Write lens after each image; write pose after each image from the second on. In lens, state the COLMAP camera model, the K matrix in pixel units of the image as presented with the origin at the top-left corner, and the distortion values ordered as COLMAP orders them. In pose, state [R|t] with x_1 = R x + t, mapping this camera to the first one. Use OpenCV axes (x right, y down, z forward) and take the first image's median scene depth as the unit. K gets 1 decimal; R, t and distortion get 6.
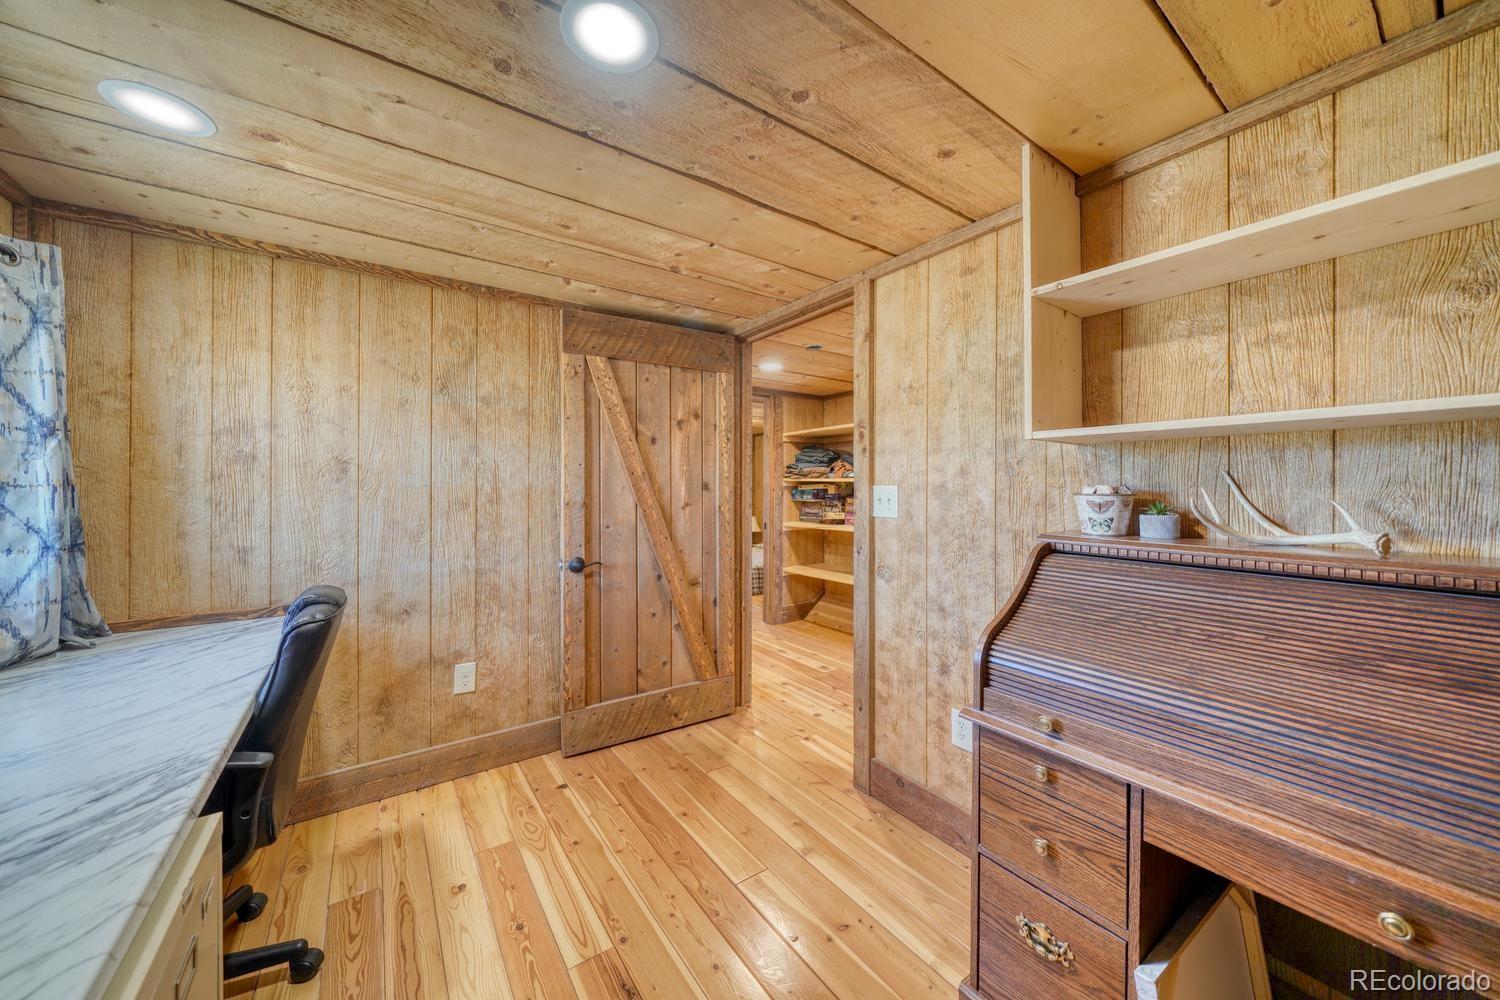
lens RADIAL K [[528.1, 0, 750.0], [0, 528.1, 493.8], [0, 0, 1]] dist [-0.005838, 0.000360]
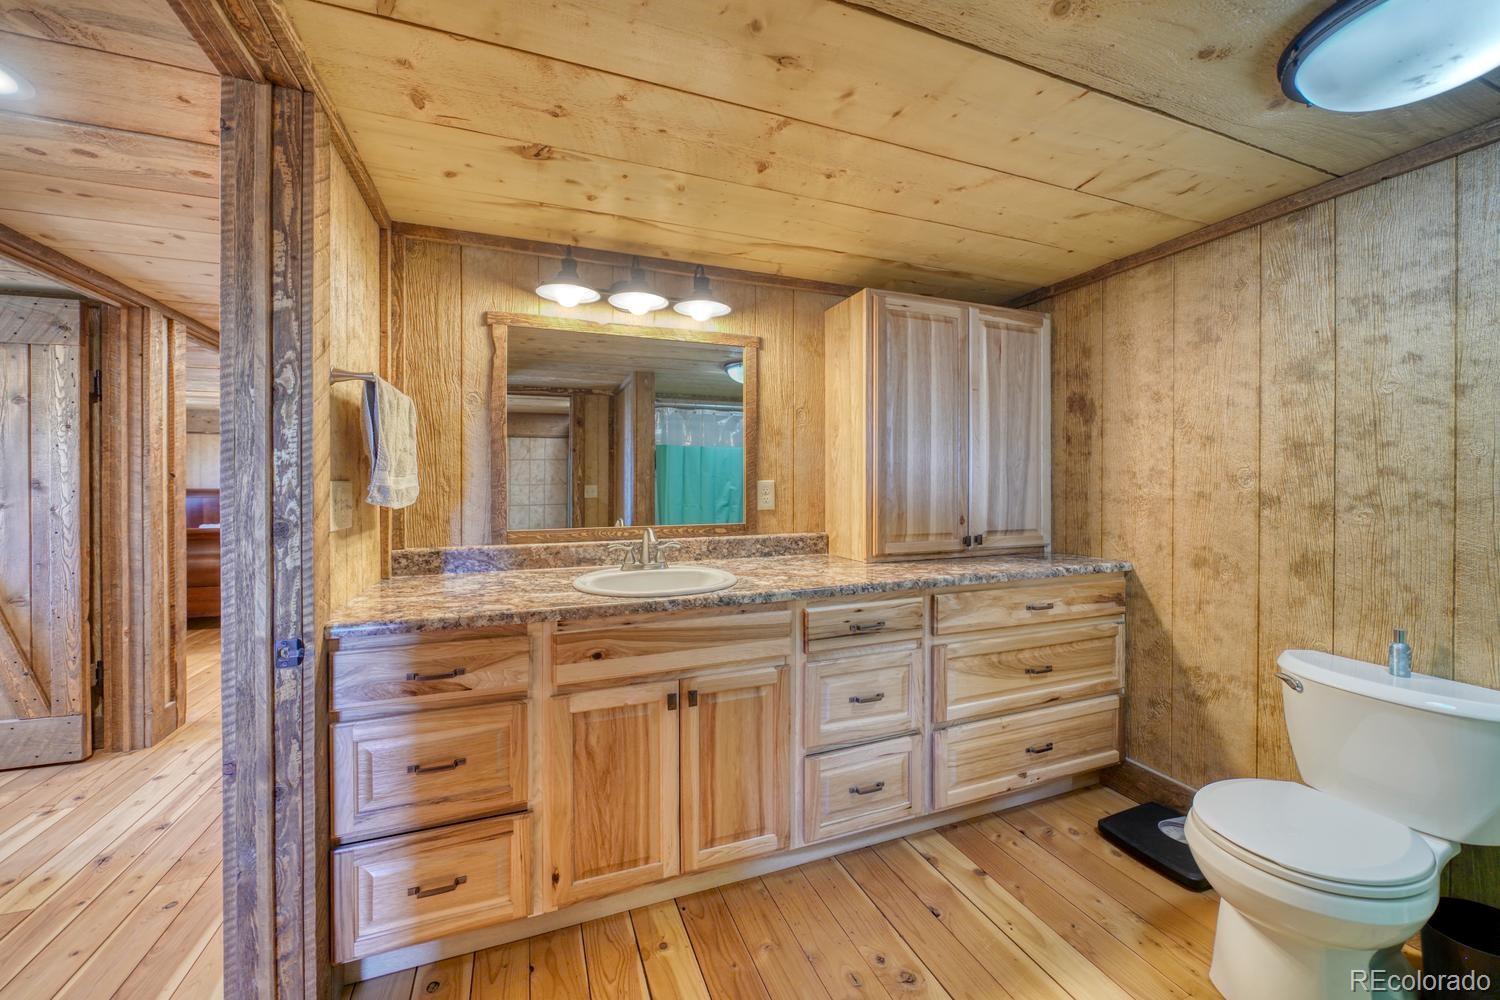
lens RADIAL K [[528.1, 0, 750.0], [0, 528.1, 494.9], [0, 0, 1]] dist [-0.005838, 0.000360]
pose [[0.962906, -0.001633, -0.269834, 1.198277], [0.002331, 0.999995, 0.002267, 0.003287], [0.269828, -0.002812, 0.962904, 0.506684]]
